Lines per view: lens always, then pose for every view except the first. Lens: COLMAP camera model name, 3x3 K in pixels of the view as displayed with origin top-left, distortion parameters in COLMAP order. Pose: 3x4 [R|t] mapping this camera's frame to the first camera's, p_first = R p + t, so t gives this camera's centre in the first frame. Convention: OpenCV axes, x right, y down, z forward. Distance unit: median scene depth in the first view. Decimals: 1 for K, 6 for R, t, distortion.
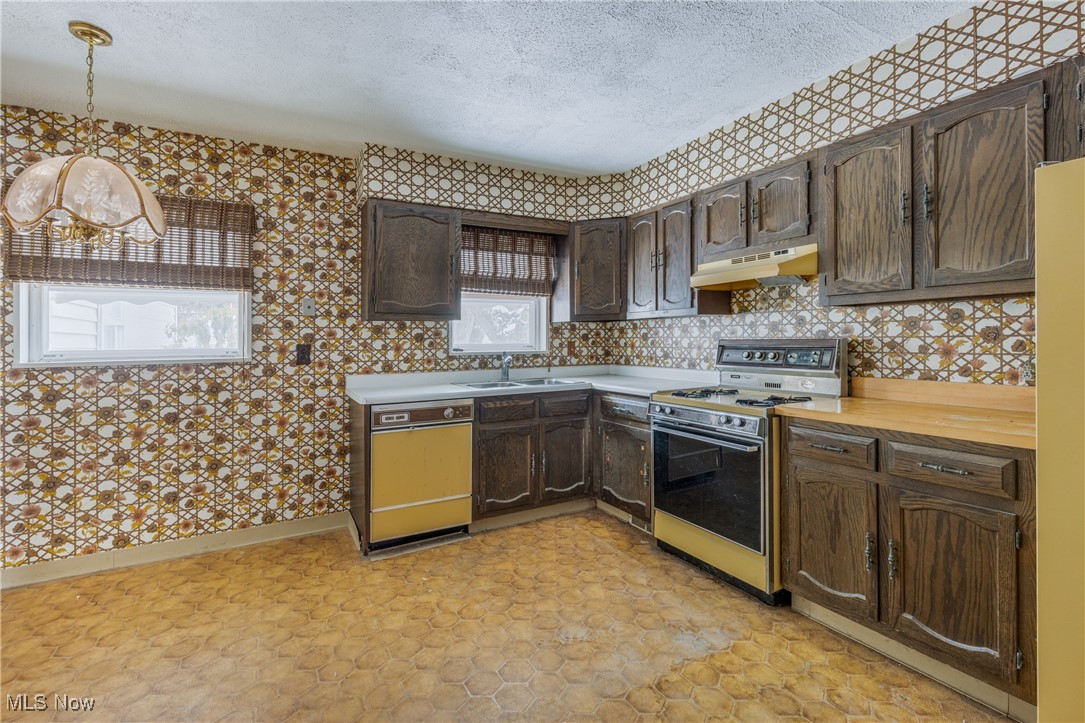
lens RADIAL K [[500.9, 0, 540.7], [0, 500.9, 330.9], [0, 0, 1]] dist [0.001324, -0.000073]
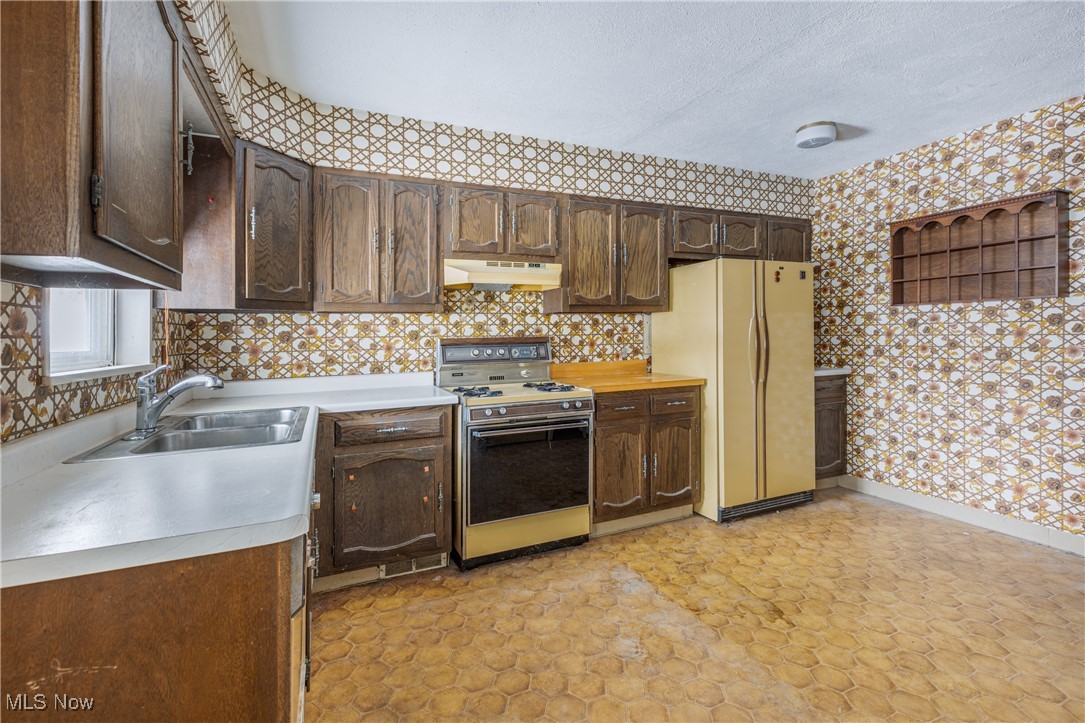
lens RADIAL K [[491.1, 0, 539.3], [0, 491.1, 342.3], [0, 0, 1]] dist [0.002045, -0.000228]
pose [[0.082068, -0.006948, 0.996603, -0.694526], [-0.000896, 0.999975, 0.007046, 0.021402], [-0.996626, -0.001471, 0.082059, 0.880872]]
